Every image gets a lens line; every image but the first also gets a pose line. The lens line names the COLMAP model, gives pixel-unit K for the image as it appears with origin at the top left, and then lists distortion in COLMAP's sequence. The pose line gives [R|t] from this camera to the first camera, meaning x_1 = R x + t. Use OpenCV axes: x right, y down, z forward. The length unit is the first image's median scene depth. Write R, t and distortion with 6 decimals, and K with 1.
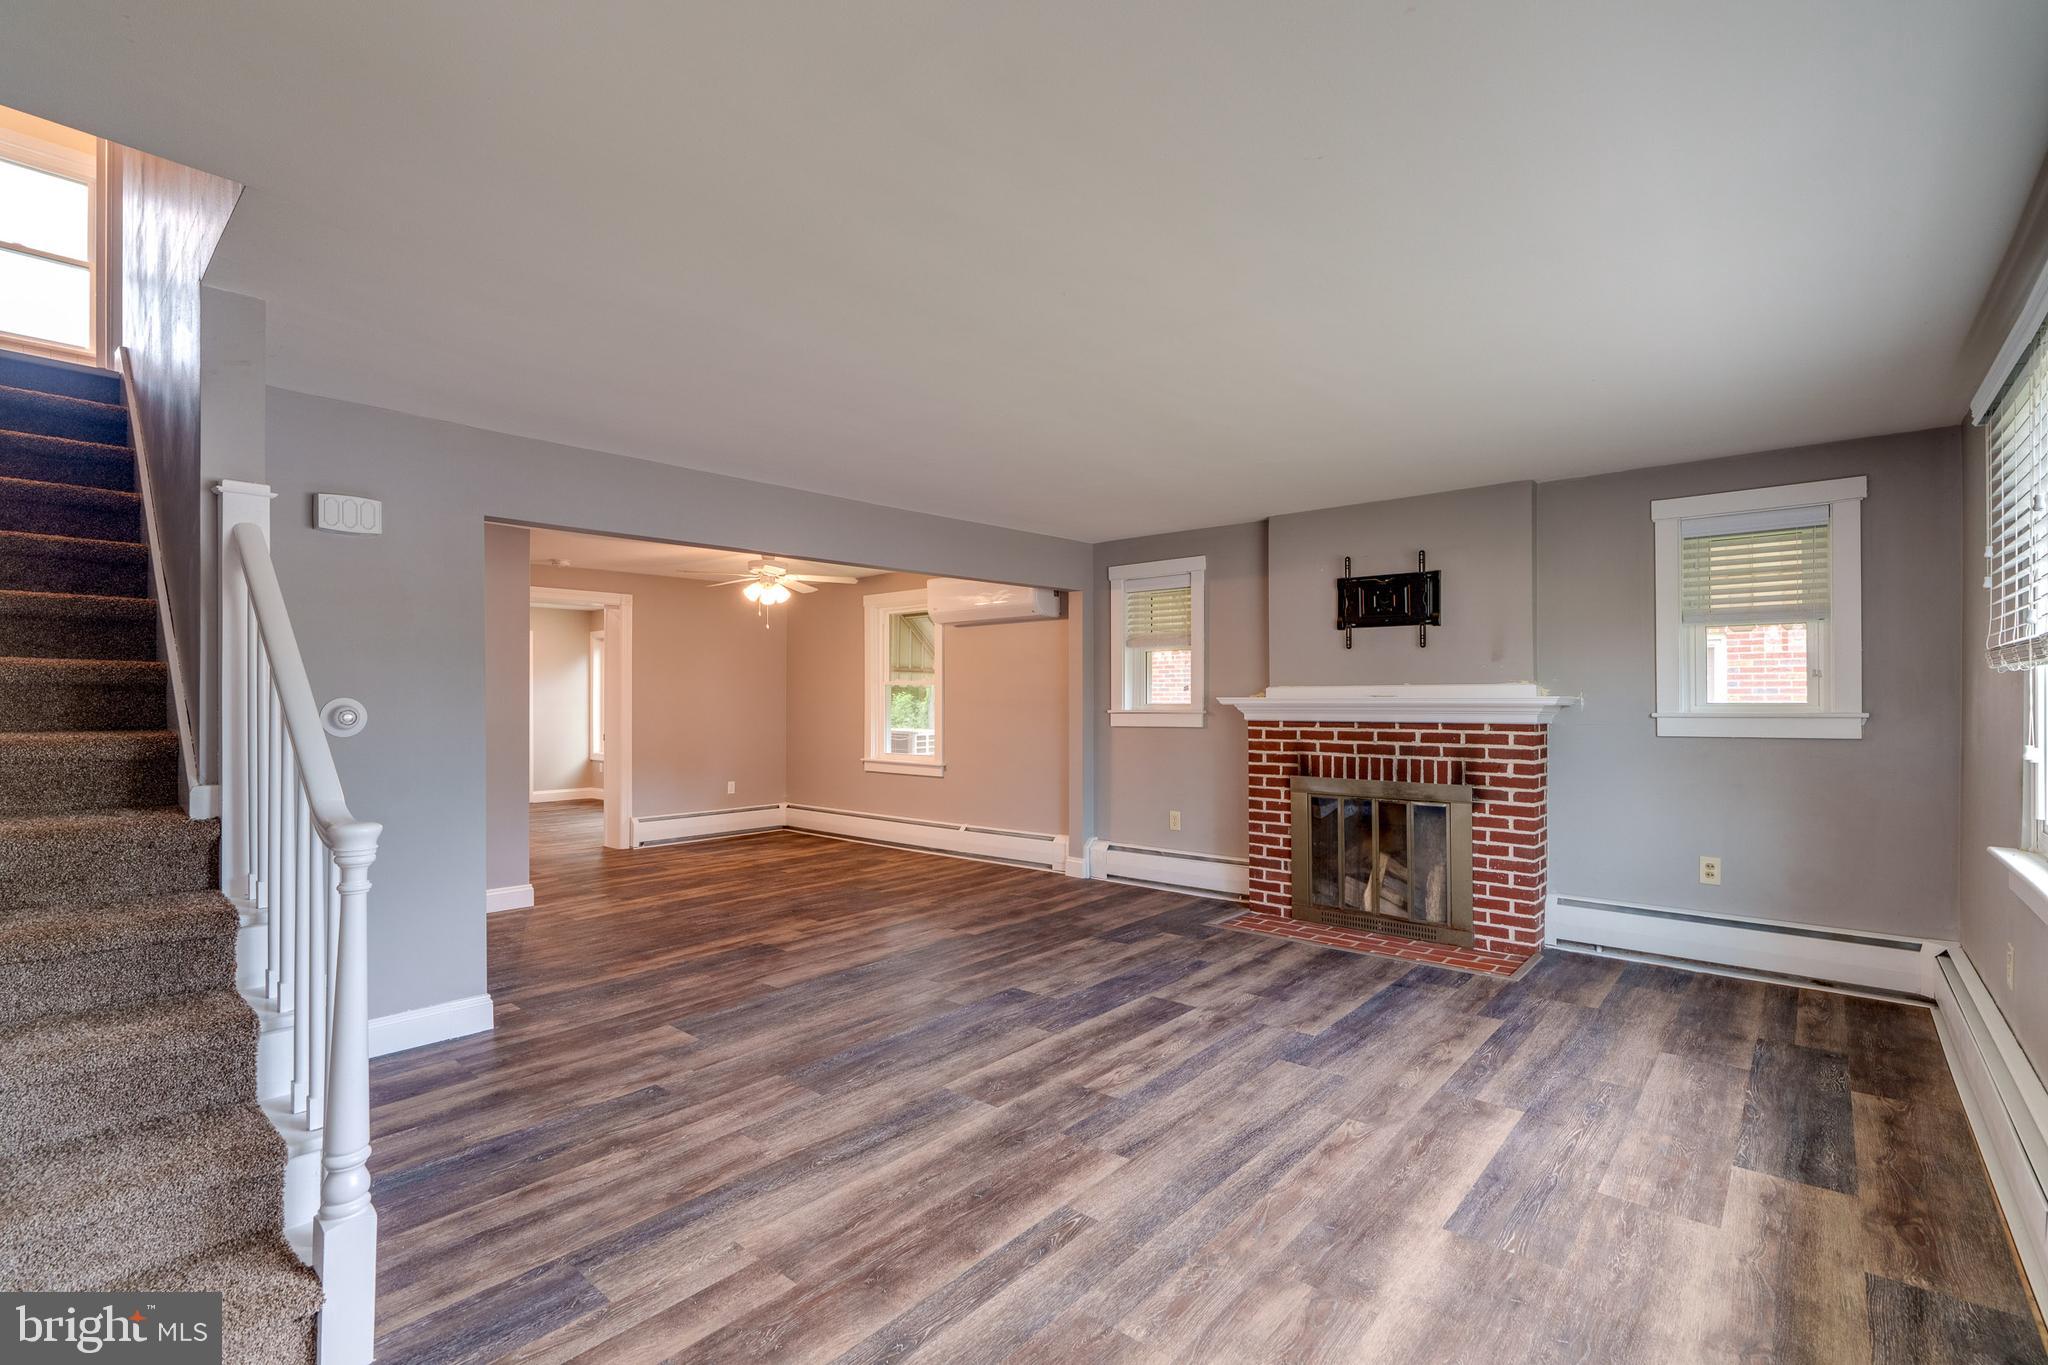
lens RADIAL K [[925.5, 0, 1017.9], [0, 925.5, 695.4], [0, 0, 1]] dist [-0.001698, -0.000486]
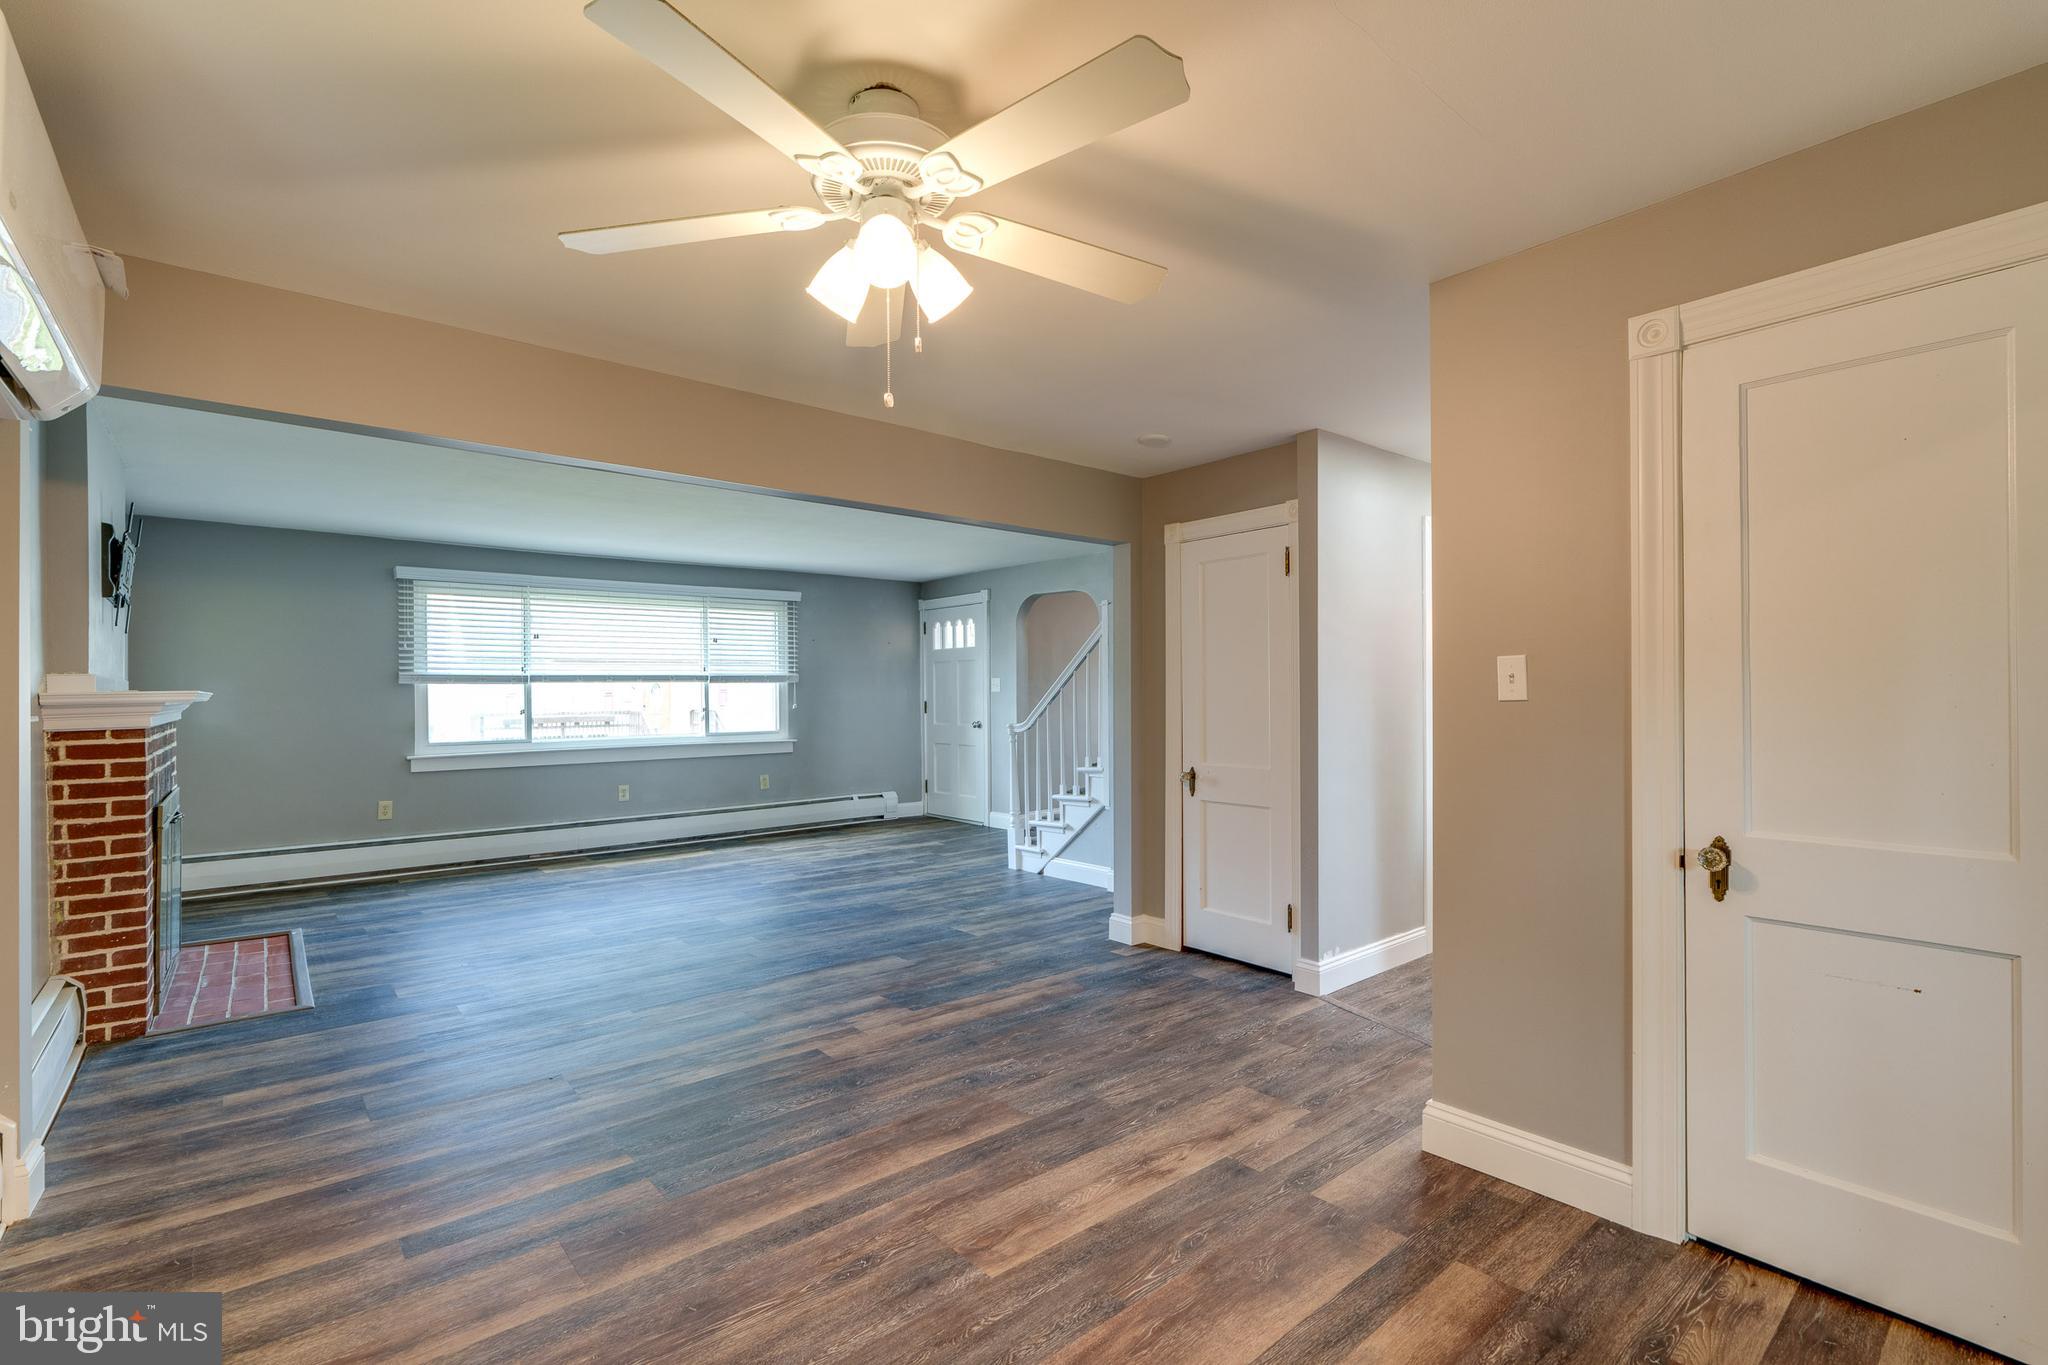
lens RADIAL K [[925.5, 0, 1018.9], [0, 925.5, 682.0], [0, 0, 1]] dist [-0.001698, -0.000486]
pose [[-0.989364, 0.010891, 0.145056, -0.676435], [0.008475, 0.999815, -0.017258, 0.020387], [-0.145217, -0.015845, -0.989273, 2.459933]]
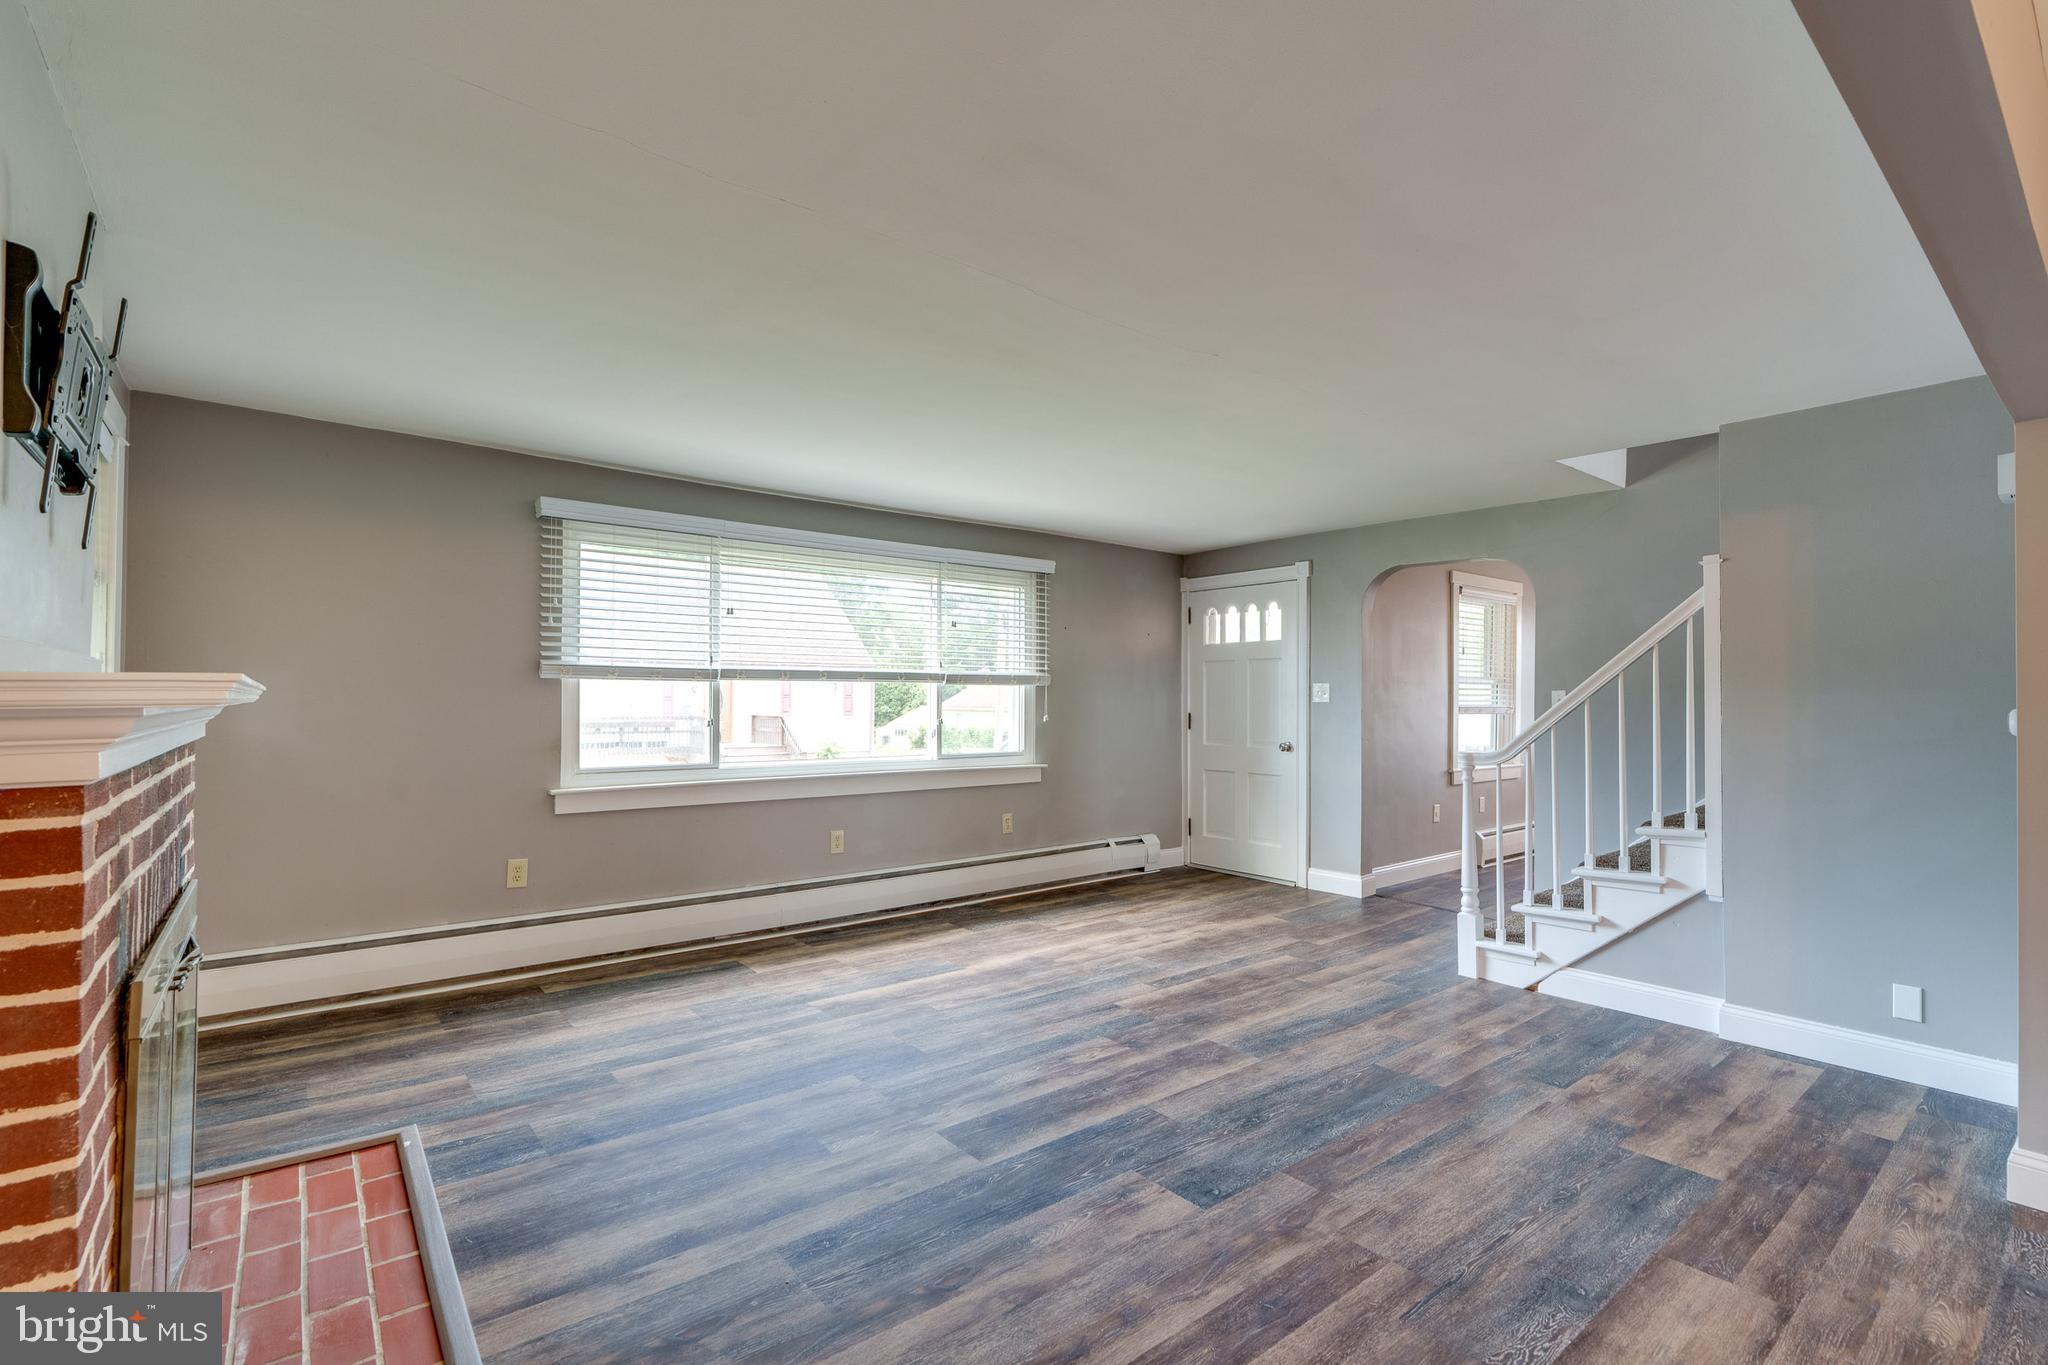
lens RADIAL K [[925.5, 0, 1023.2], [0, 925.5, 684.4], [0, 0, 1]] dist [-0.001698, -0.000486]
pose [[-0.986355, -0.001928, 0.164621, 0.014004], [-0.005982, 0.999691, -0.024131, 0.014789], [-0.164524, -0.024787, -0.986062, 1.882545]]
